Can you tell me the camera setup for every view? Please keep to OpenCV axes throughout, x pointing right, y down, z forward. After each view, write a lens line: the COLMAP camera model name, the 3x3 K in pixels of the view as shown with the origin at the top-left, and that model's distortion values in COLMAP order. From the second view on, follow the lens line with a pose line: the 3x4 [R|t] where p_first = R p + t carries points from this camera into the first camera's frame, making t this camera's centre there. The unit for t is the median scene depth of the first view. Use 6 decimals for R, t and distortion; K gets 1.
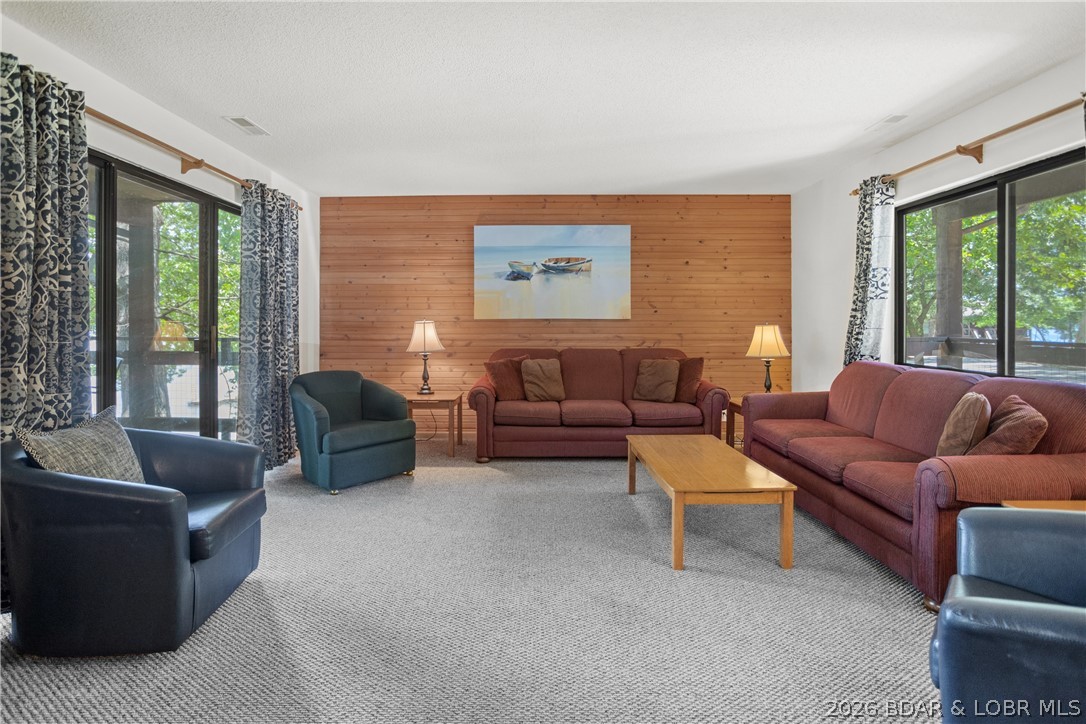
lens RADIAL K [[554.3, 0, 539.6], [0, 554.3, 319.6], [0, 0, 1]] dist [-0.014329, 0.001118]
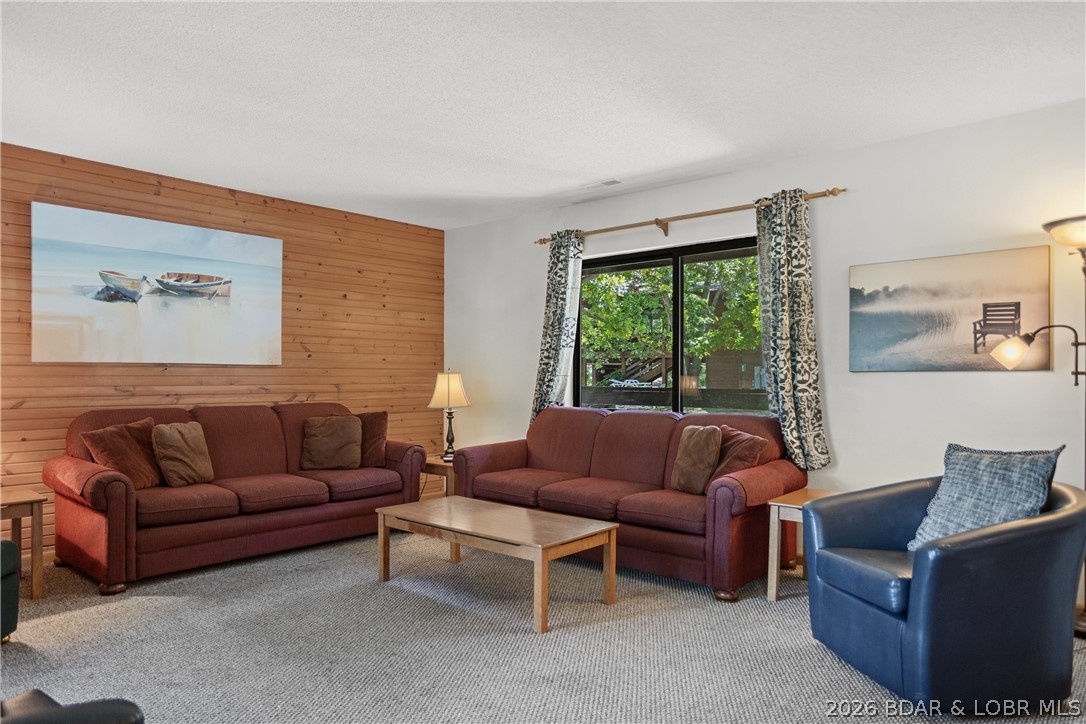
lens RADIAL K [[692.3, 0, 542.6], [0, 692.3, 382.6], [0, 0, 1]] dist [-0.075514, 0.090462]
pose [[0.668878, -0.006424, 0.743345, -0.323945], [-0.004032, 0.999917, 0.012269, 0.011196], [-0.743362, -0.011204, 0.668796, 0.129114]]
